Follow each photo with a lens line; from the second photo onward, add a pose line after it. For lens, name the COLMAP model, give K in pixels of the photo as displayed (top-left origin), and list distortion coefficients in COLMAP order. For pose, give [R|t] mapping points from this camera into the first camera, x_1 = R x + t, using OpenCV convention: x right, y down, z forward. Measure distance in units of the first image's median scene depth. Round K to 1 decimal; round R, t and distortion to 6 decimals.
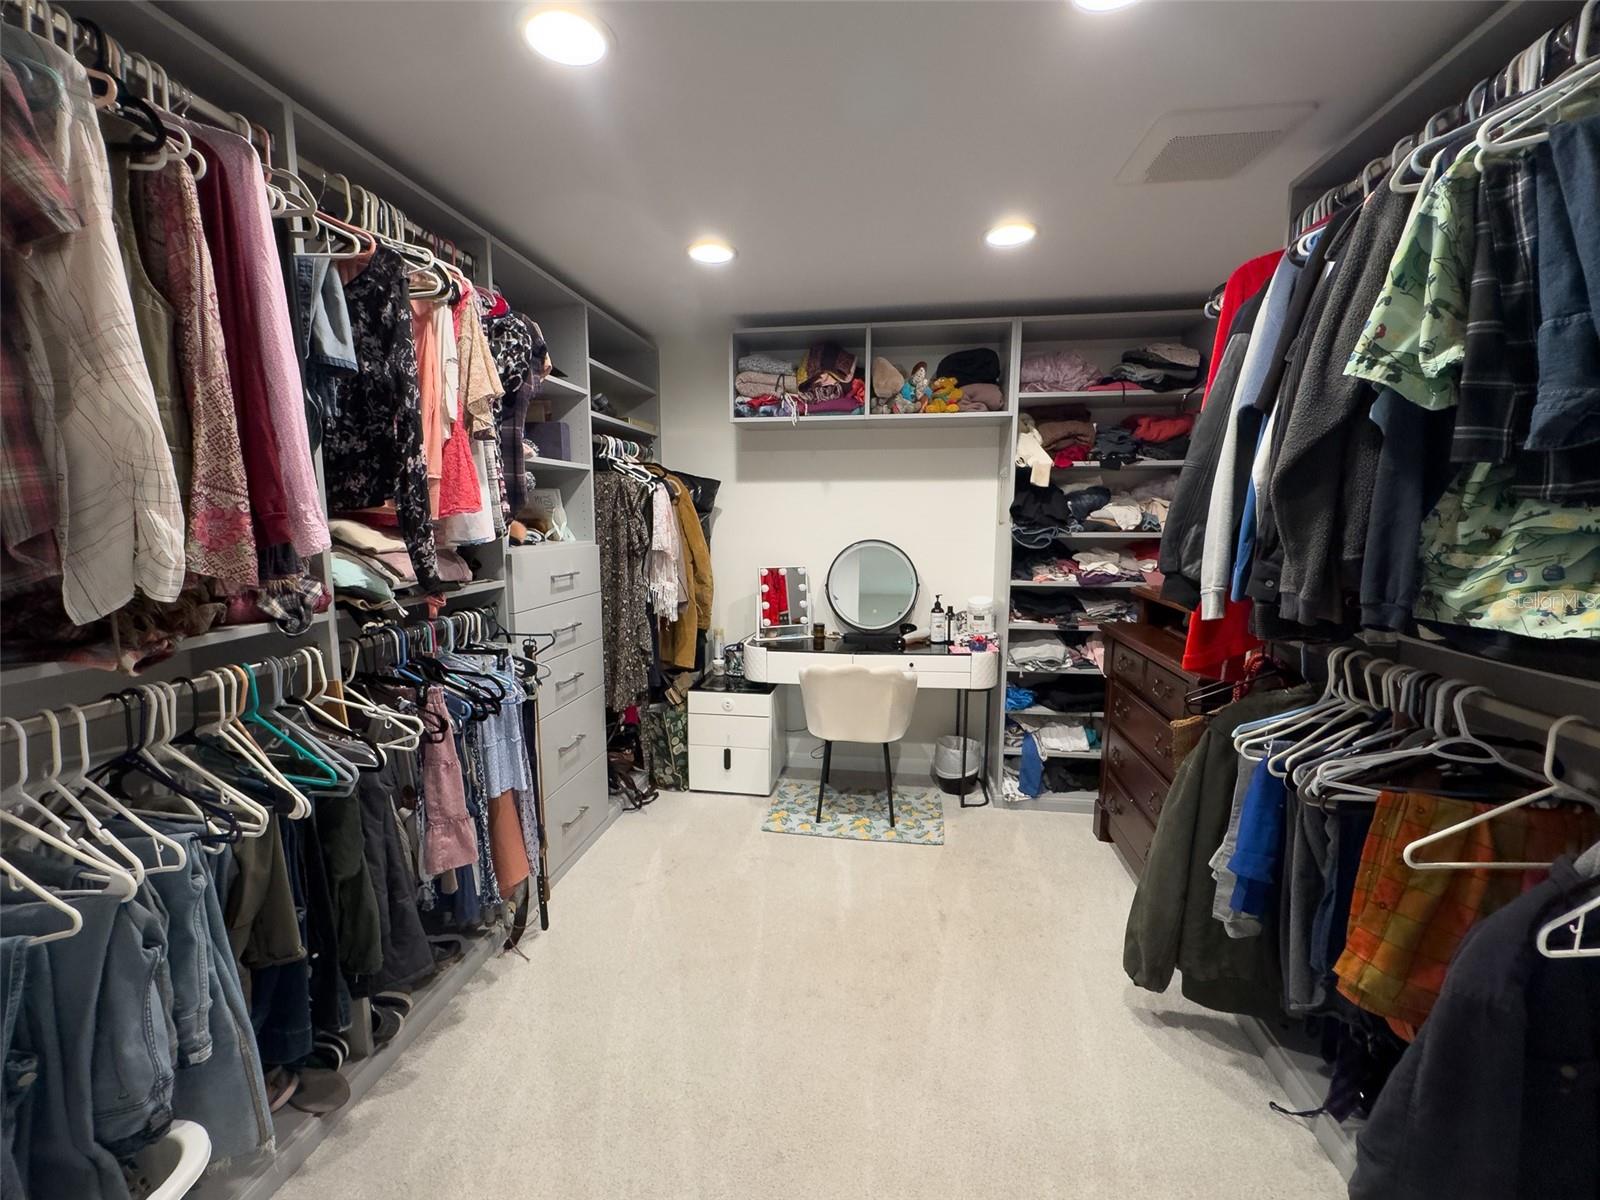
lens RADIAL K [[663.8, 0, 800.0], [0, 663.8, 600.0], [0, 0, 1]] dist [-0.001334, -0.000057]
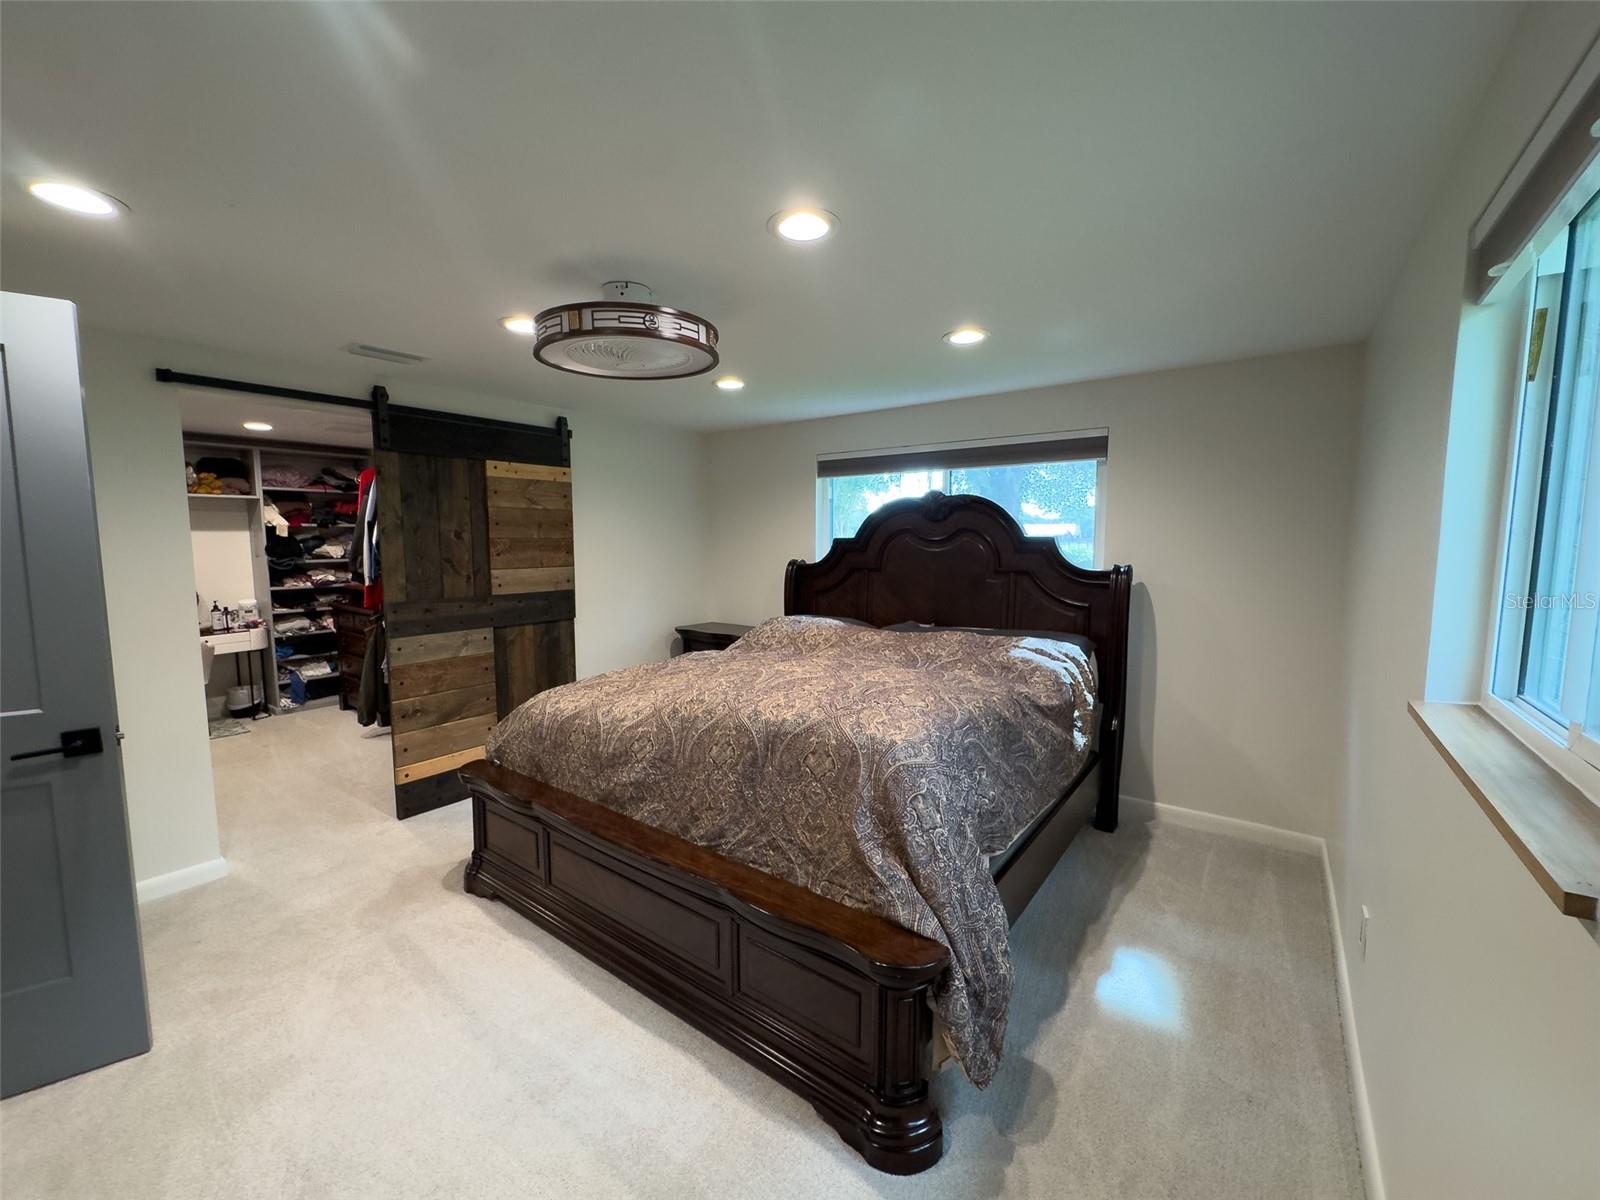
lens RADIAL K [[637.8, 0, 799.0], [0, 637.8, 598.3], [0, 0, 1]] dist [-0.003523, -0.000109]
pose [[0.474480, -0.087240, 0.875933, -0.573420], [0.118473, 0.992352, 0.034659, 0.121503], [-0.872257, 0.087330, 0.481187, -1.203185]]
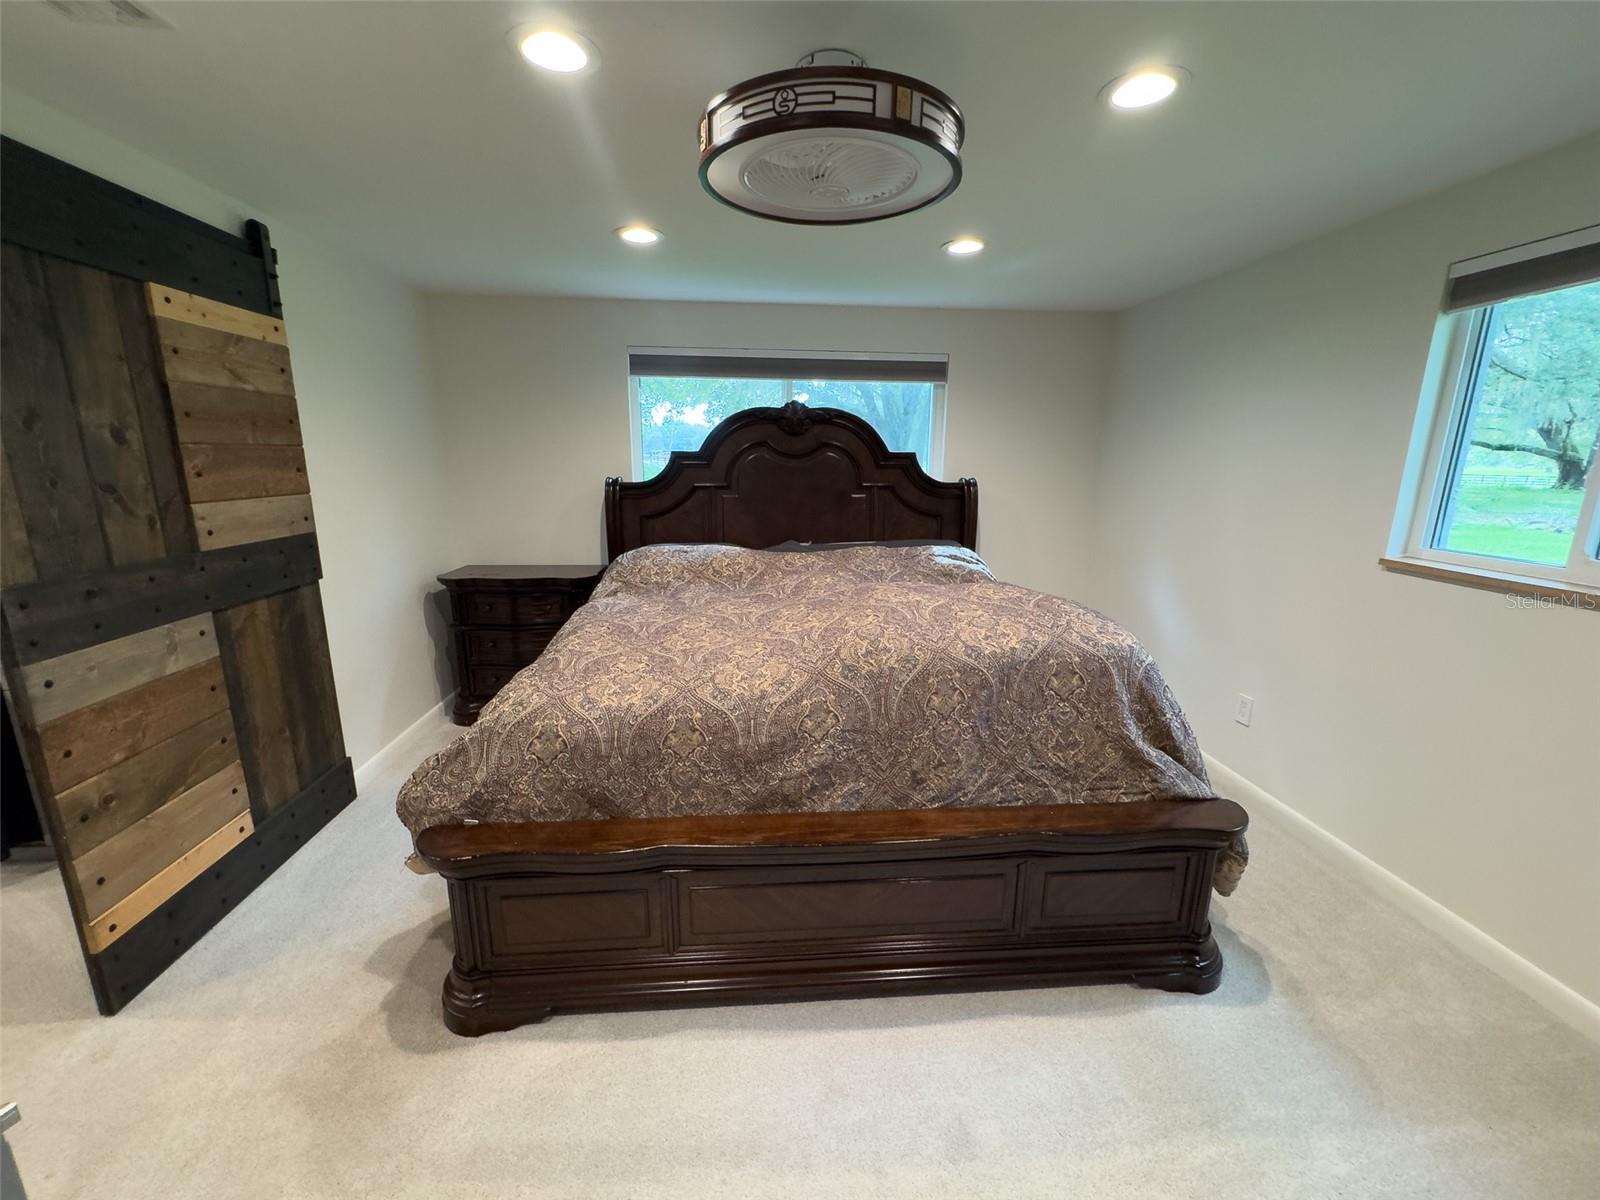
lens RADIAL K [[637.8, 0, 799.0], [0, 637.8, 598.3], [0, 0, 1]] dist [-0.003523, -0.000109]
pose [[-0.223931, -0.219243, 0.949625, -0.543497], [0.116199, 0.961413, 0.249365, 0.036058], [-0.967653, 0.166186, -0.189814, -0.509748]]
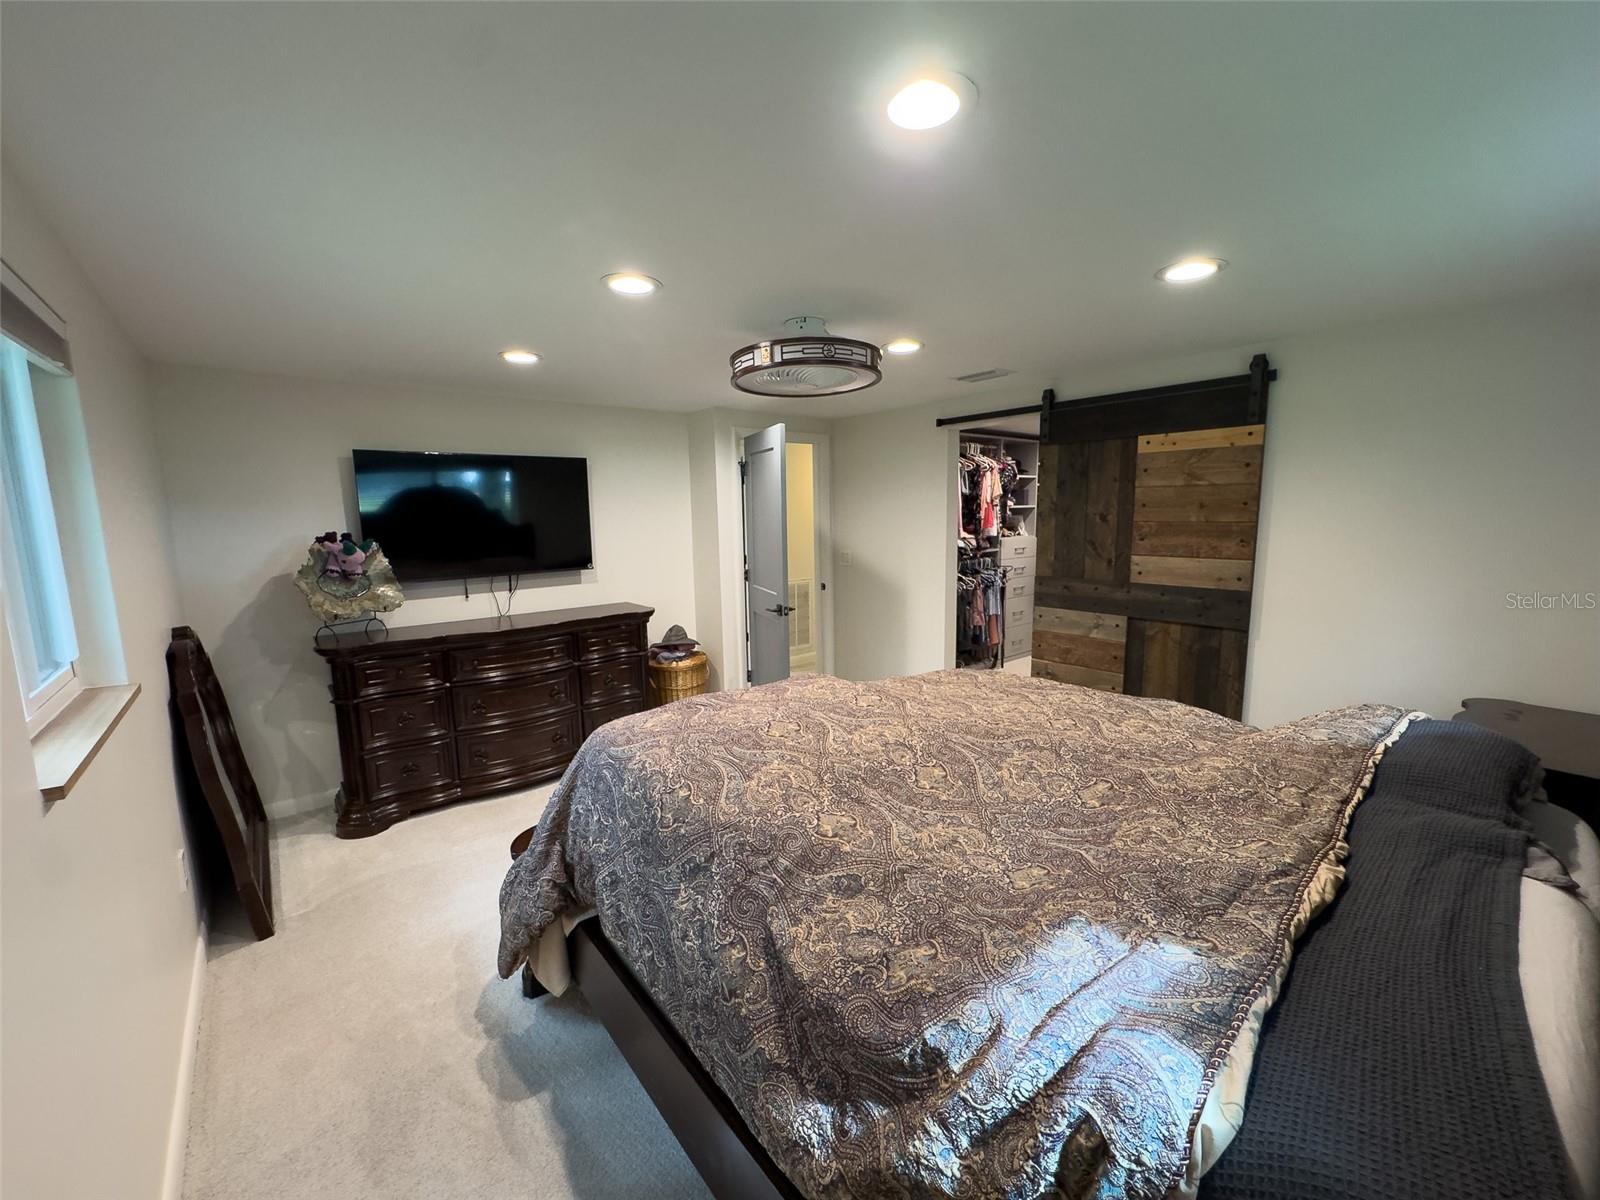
lens RADIAL K [[637.8, 0, 799.0], [0, 637.8, 598.3], [0, 0, 1]] dist [-0.003523, -0.000109]
pose [[0.745816, 0.076375, -0.661759, 0.624977], [-0.068164, 0.996941, 0.038237, 0.112551], [0.662655, 0.016591, 0.748741, -1.359706]]
